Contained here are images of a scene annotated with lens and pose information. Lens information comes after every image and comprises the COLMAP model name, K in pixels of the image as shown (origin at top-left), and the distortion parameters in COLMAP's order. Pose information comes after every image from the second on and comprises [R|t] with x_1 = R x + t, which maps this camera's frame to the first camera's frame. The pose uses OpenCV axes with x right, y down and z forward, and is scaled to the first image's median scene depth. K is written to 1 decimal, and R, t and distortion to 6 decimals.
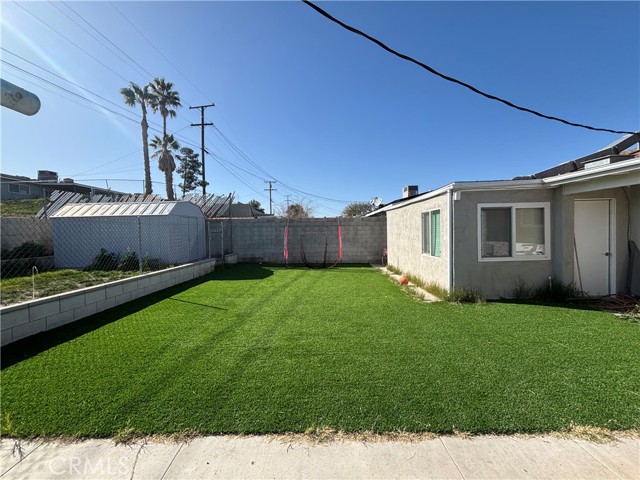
lens RADIAL K [[252.8, 0, 318.2], [0, 252.8, 237.4], [0, 0, 1]] dist [0.003259, 0.000108]
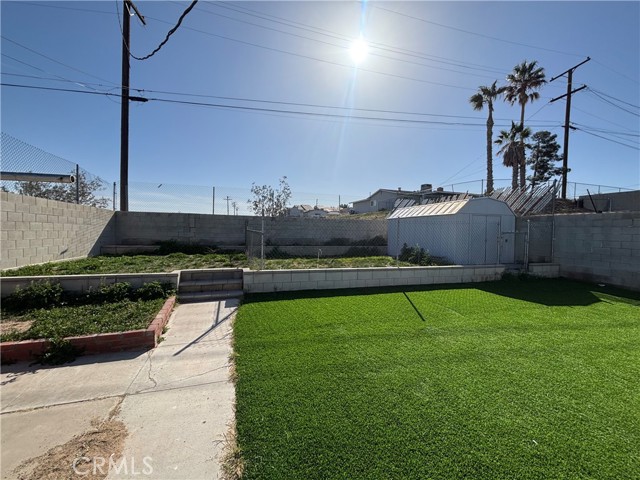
lens RADIAL K [[252.8, 0, 322.4], [0, 252.8, 239.2], [0, 0, 1]] dist [0.003259, 0.000108]
pose [[0.338769, 0.055460, -0.939234, 0.167218], [-0.045461, 0.998060, 0.042536, -0.009152], [0.939771, 0.028288, 0.340633, 0.179939]]
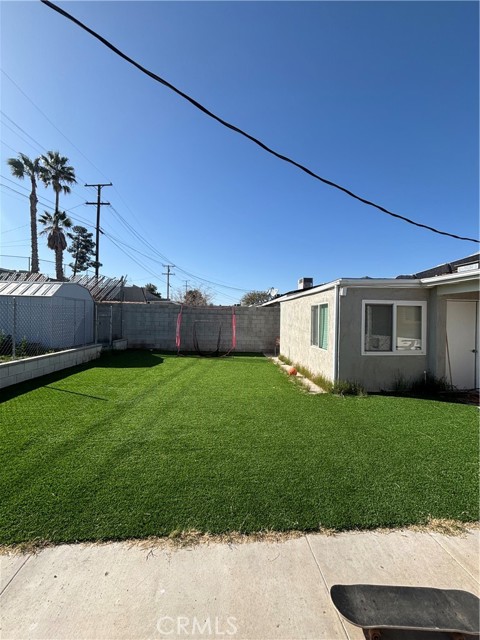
lens RADIAL K [[252.8, 0, 238.3], [0, 252.8, 319.8], [0, 0, 1]] dist [0.003259, 0.000108]
pose [[0.995402, 0.036367, 0.088613, 0.017804], [-0.034615, 0.999175, -0.021227, -0.006415], [-0.089312, 0.018062, 0.995840, 0.001963]]
